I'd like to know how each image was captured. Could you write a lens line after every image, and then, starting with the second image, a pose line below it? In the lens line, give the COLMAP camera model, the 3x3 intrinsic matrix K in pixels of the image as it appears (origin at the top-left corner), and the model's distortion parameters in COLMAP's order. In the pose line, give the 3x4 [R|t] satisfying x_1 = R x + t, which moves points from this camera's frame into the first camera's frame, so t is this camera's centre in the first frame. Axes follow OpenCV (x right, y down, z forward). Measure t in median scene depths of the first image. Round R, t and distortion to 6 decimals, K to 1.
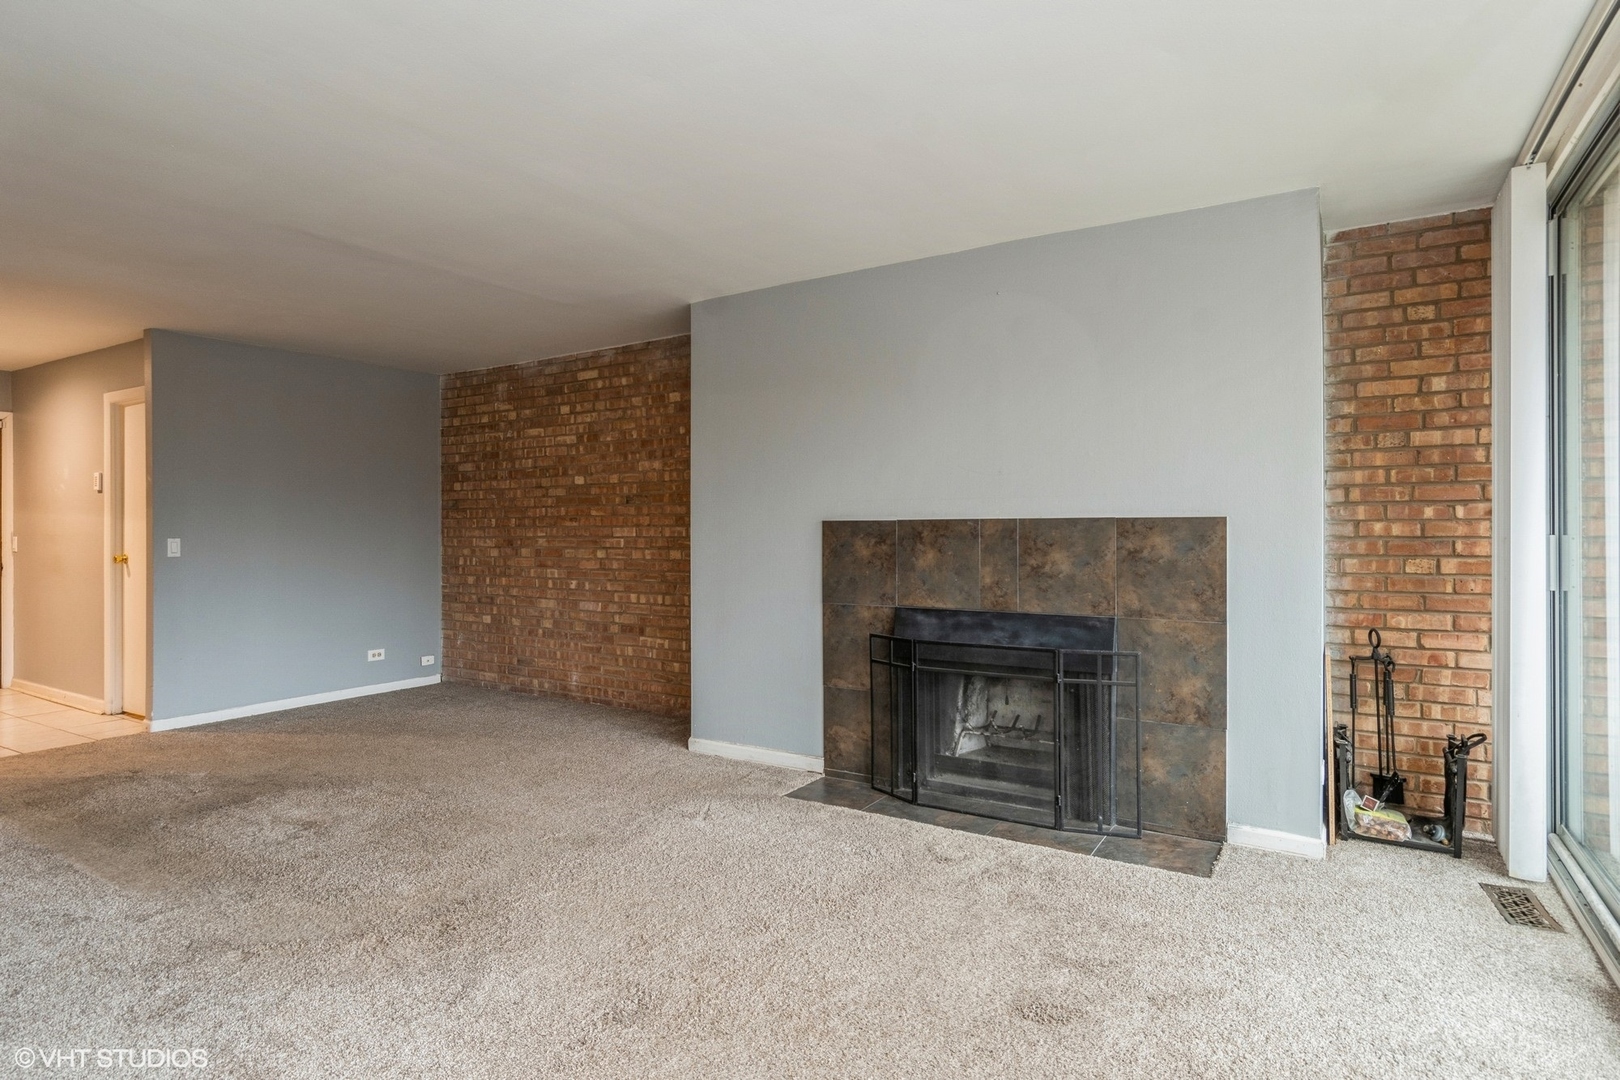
lens RADIAL K [[855.6, 0, 810.0], [0, 855.6, 540.0], [0, 0, 1]] dist [0.003090, 0.001006]
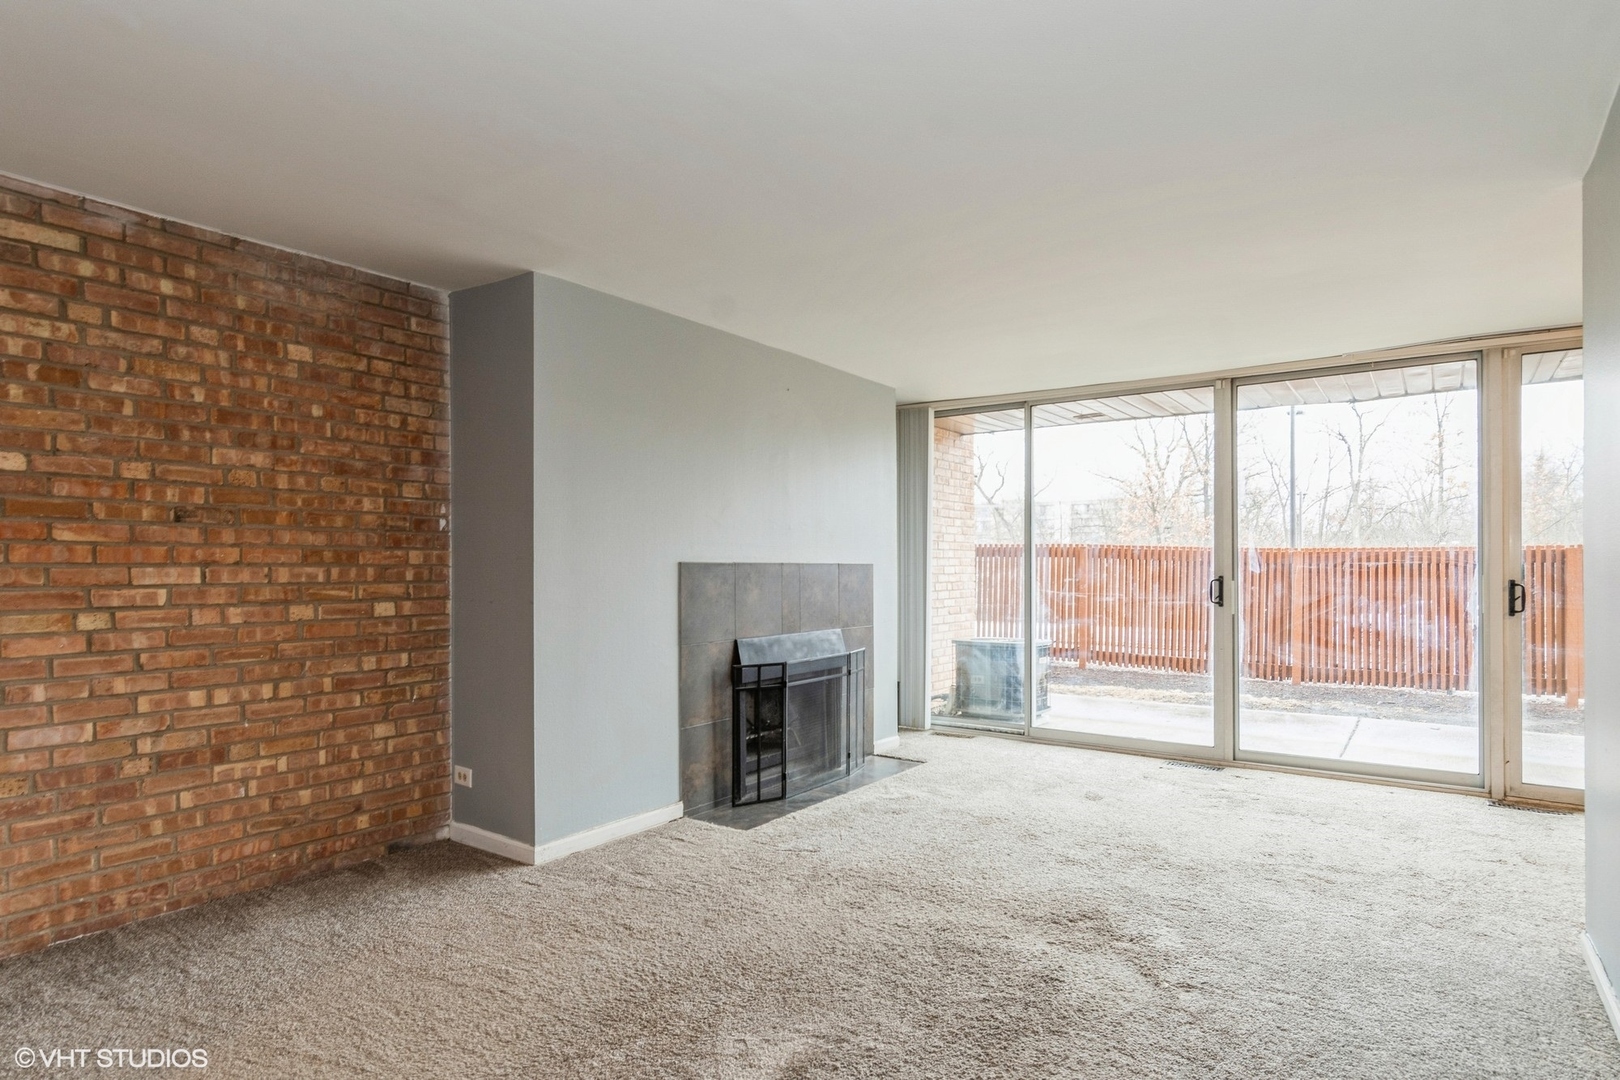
lens RADIAL K [[883.9, 0, 826.4], [0, 883.9, 575.0], [0, 0, 1]] dist [0.003245, 0.000840]
pose [[0.058892, -0.005652, 0.998248, -0.742092], [0.011412, 0.999922, 0.004988, -0.008015], [-0.998199, 0.011098, 0.058952, 0.574417]]
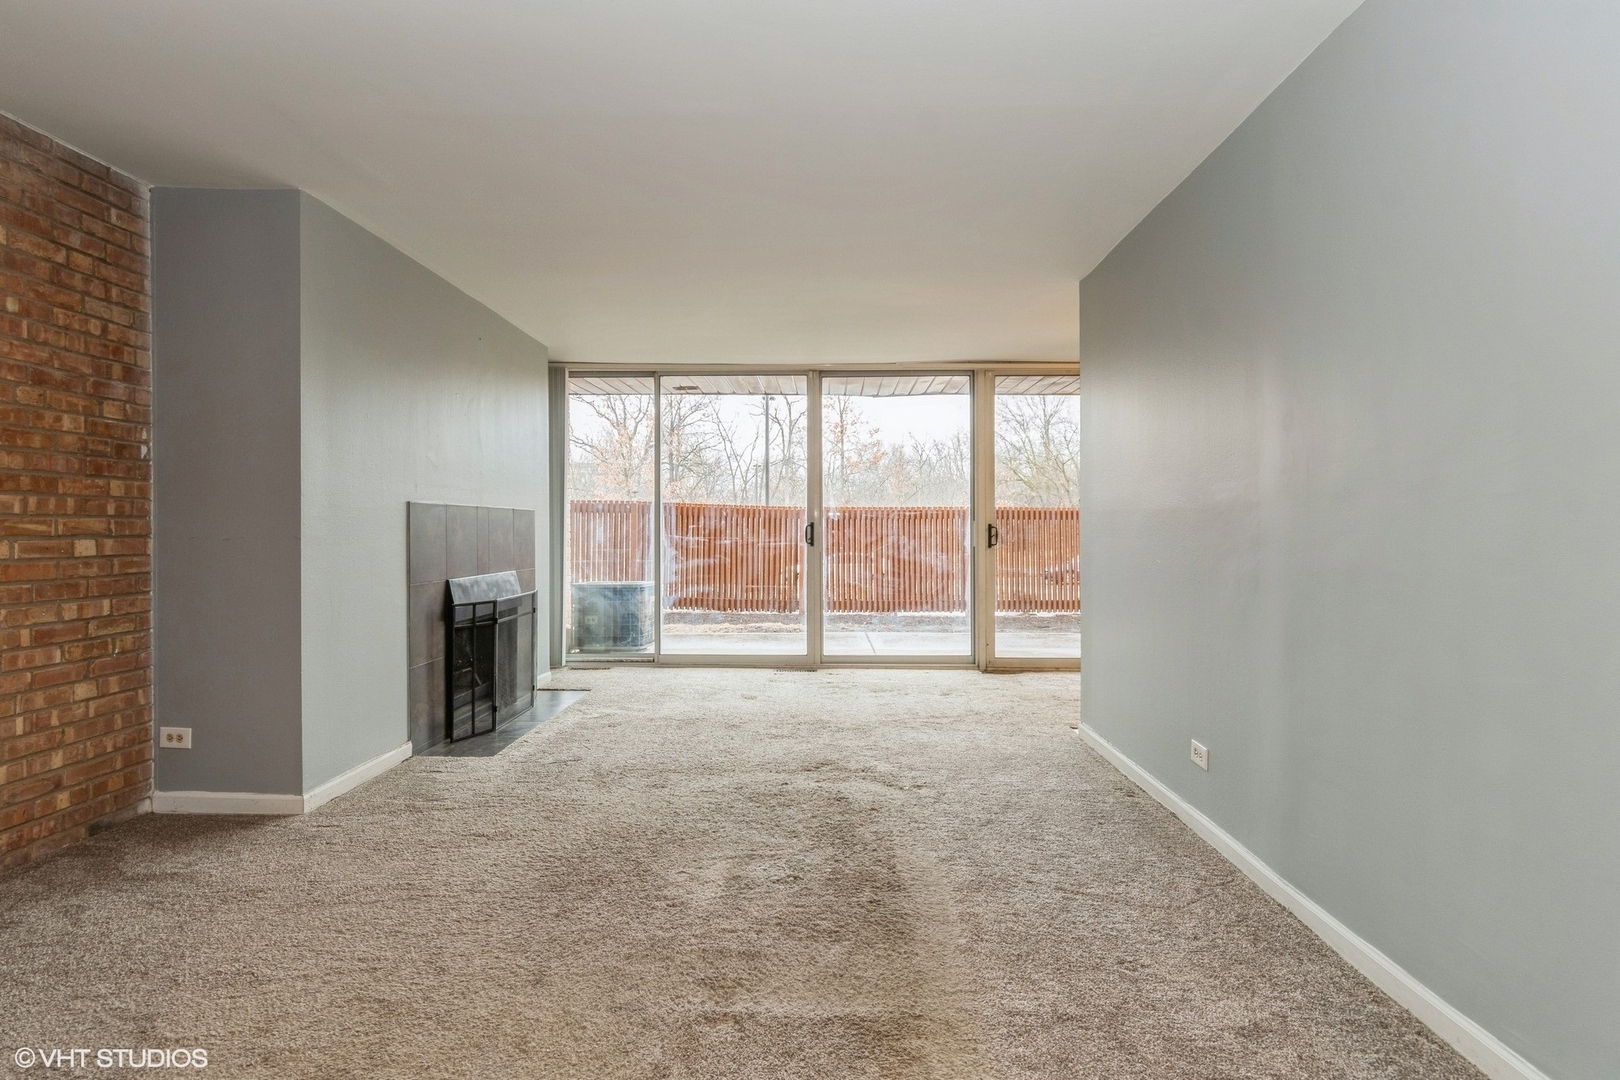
lens RADIAL K [[855.6, 0, 810.0], [0, 855.6, 540.0], [0, 0, 1]] dist [0.003090, 0.001006]
pose [[-0.499358, -0.007303, 0.866365, -0.799947], [0.012186, 0.999806, 0.015451, 0.008689], [-0.866310, 0.018273, -0.499172, 0.807421]]
